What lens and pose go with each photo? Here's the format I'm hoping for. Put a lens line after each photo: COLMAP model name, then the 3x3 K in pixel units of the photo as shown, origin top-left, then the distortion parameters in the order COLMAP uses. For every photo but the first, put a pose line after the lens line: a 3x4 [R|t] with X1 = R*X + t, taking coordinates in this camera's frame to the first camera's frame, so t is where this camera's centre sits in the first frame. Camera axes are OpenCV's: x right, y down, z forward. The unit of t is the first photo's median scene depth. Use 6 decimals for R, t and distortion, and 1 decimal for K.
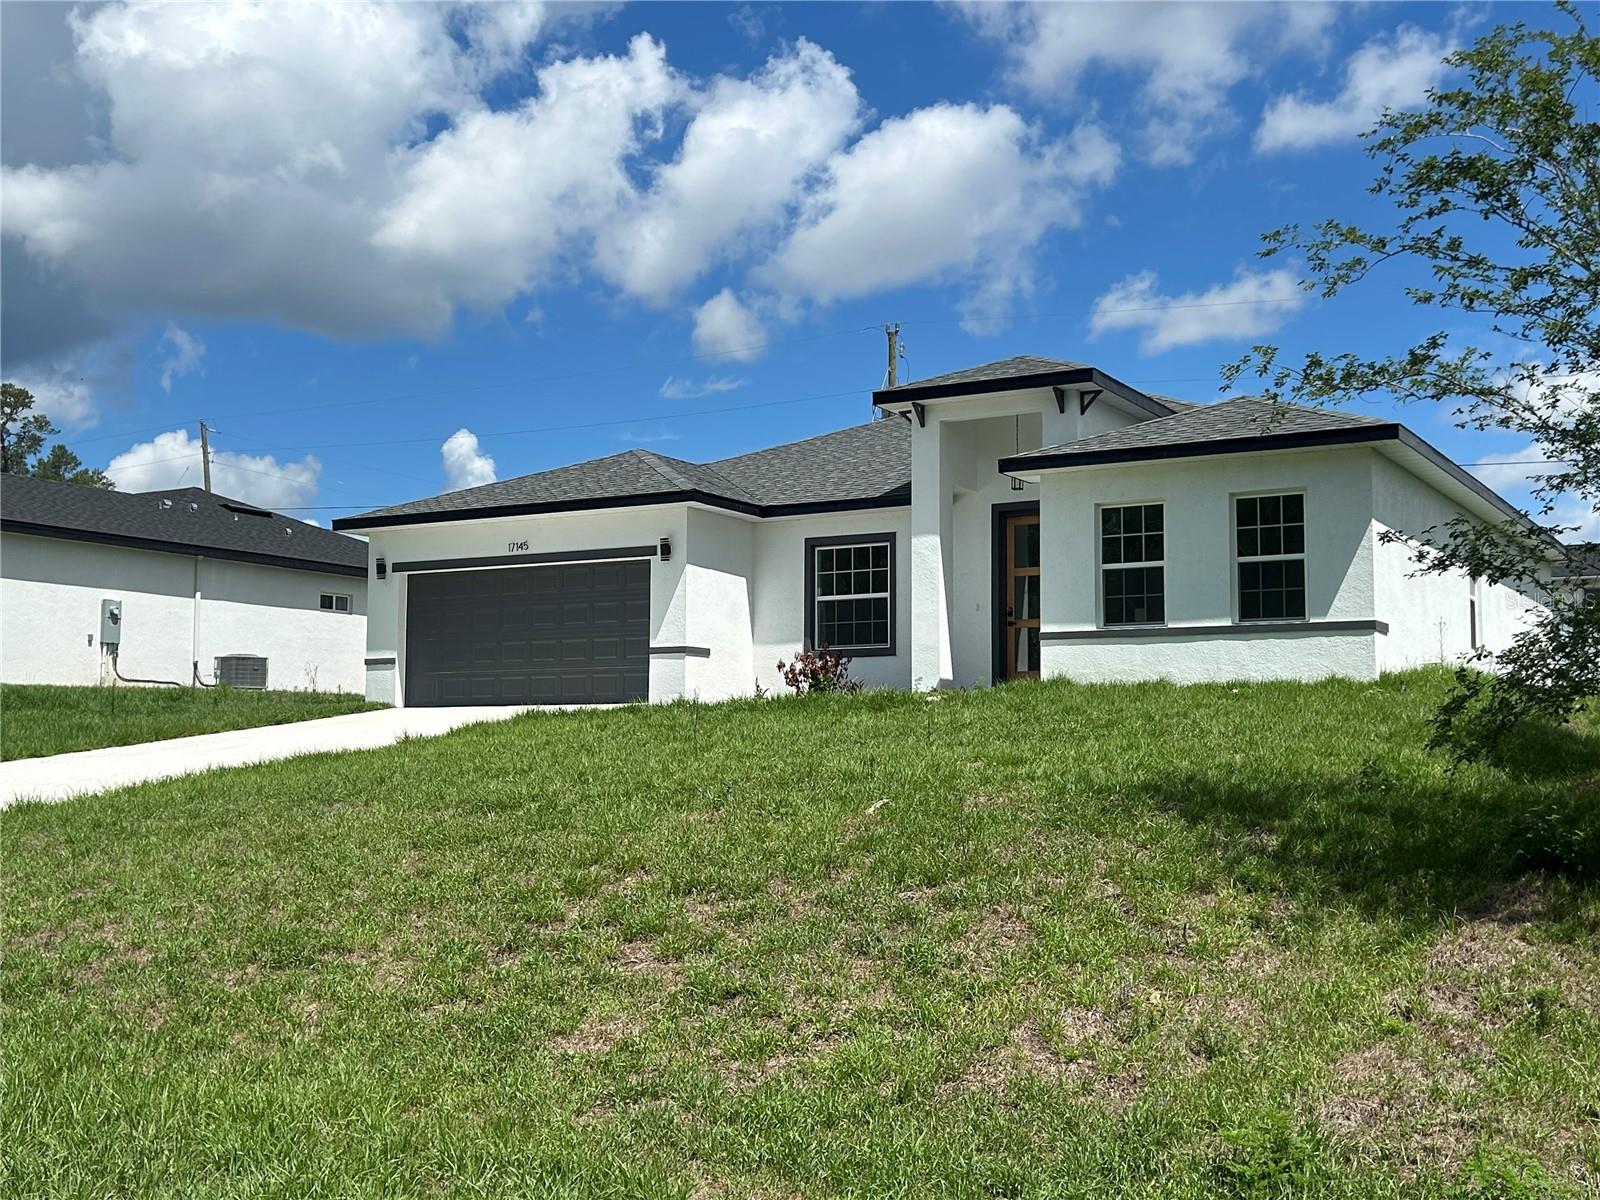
lens RADIAL K [[1792.8, 0, 800.0], [0, 1792.8, 600.0], [0, 0, 1]] dist [0.089480, -0.002162]
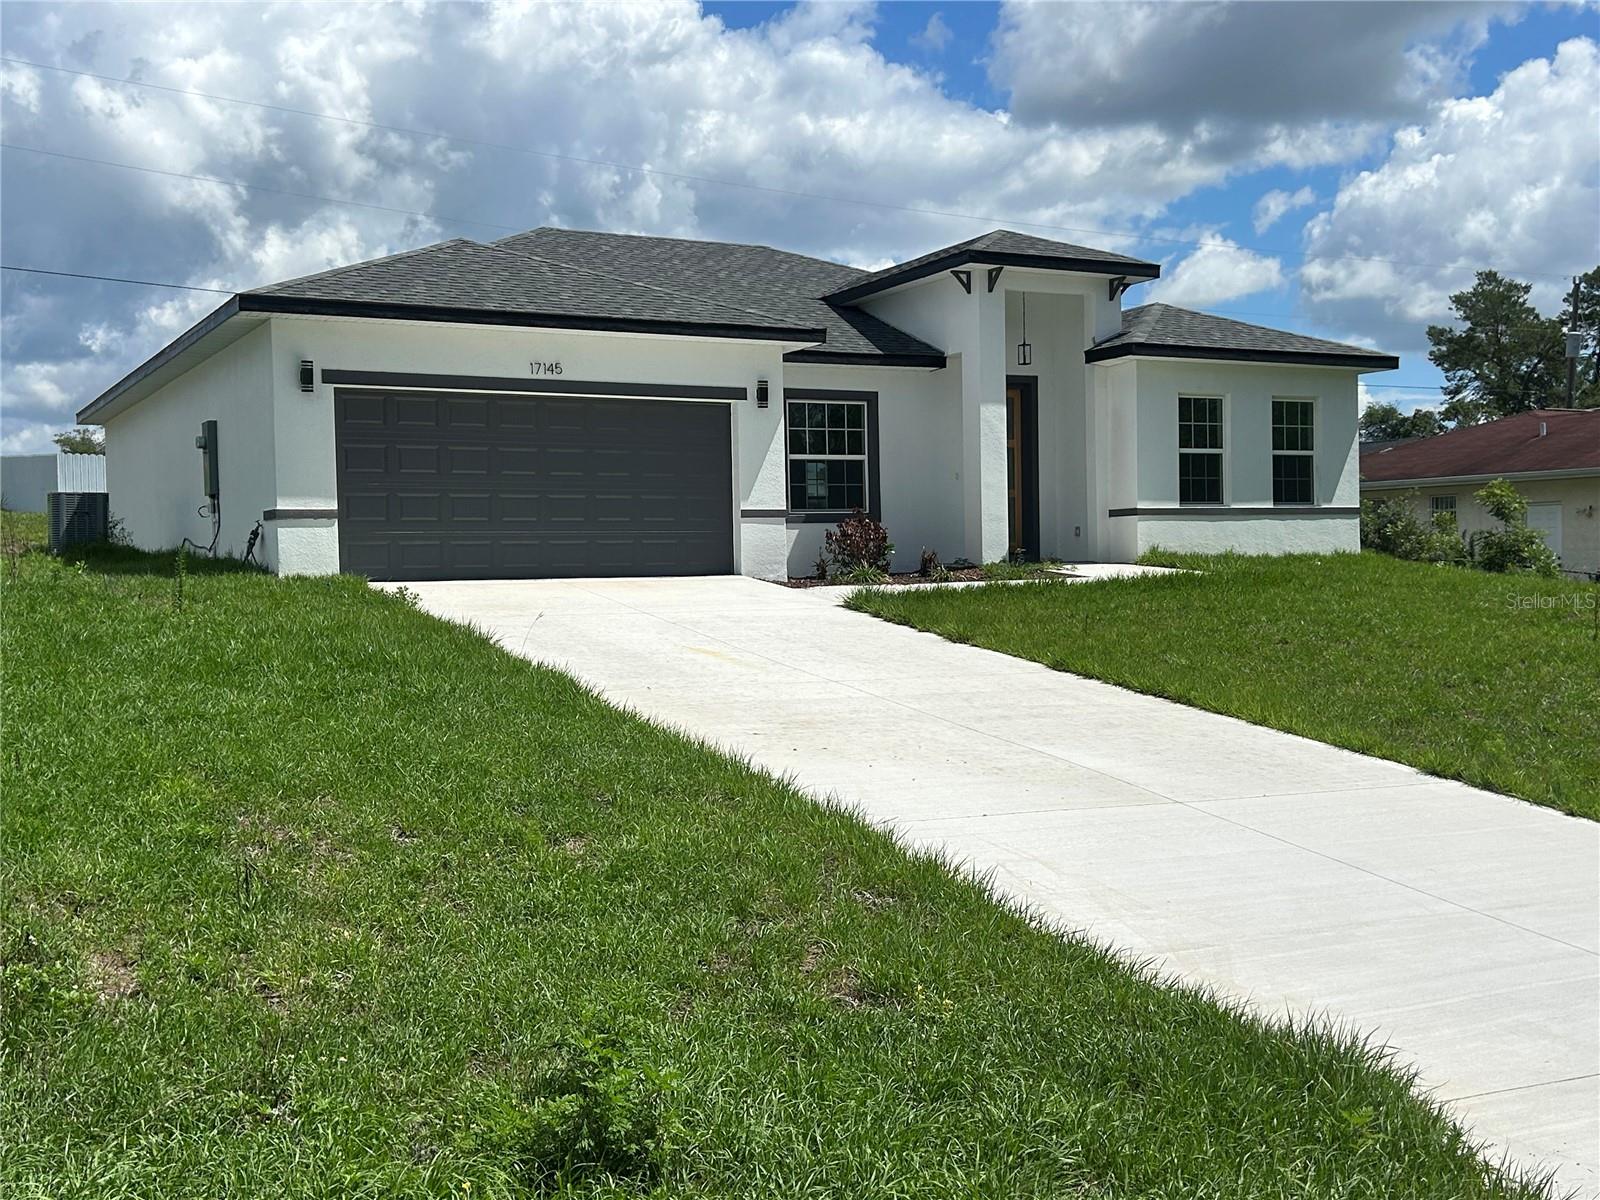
lens RADIAL K [[1792.8, 0, 800.0], [0, 1792.8, 600.0], [0, 0, 1]] dist [0.089480, -0.002162]
pose [[0.531685, -0.023559, 0.846614, -0.872512], [-0.057066, 0.996345, 0.063565, 0.015655], [-0.845017, -0.082110, 0.528397, 0.582958]]
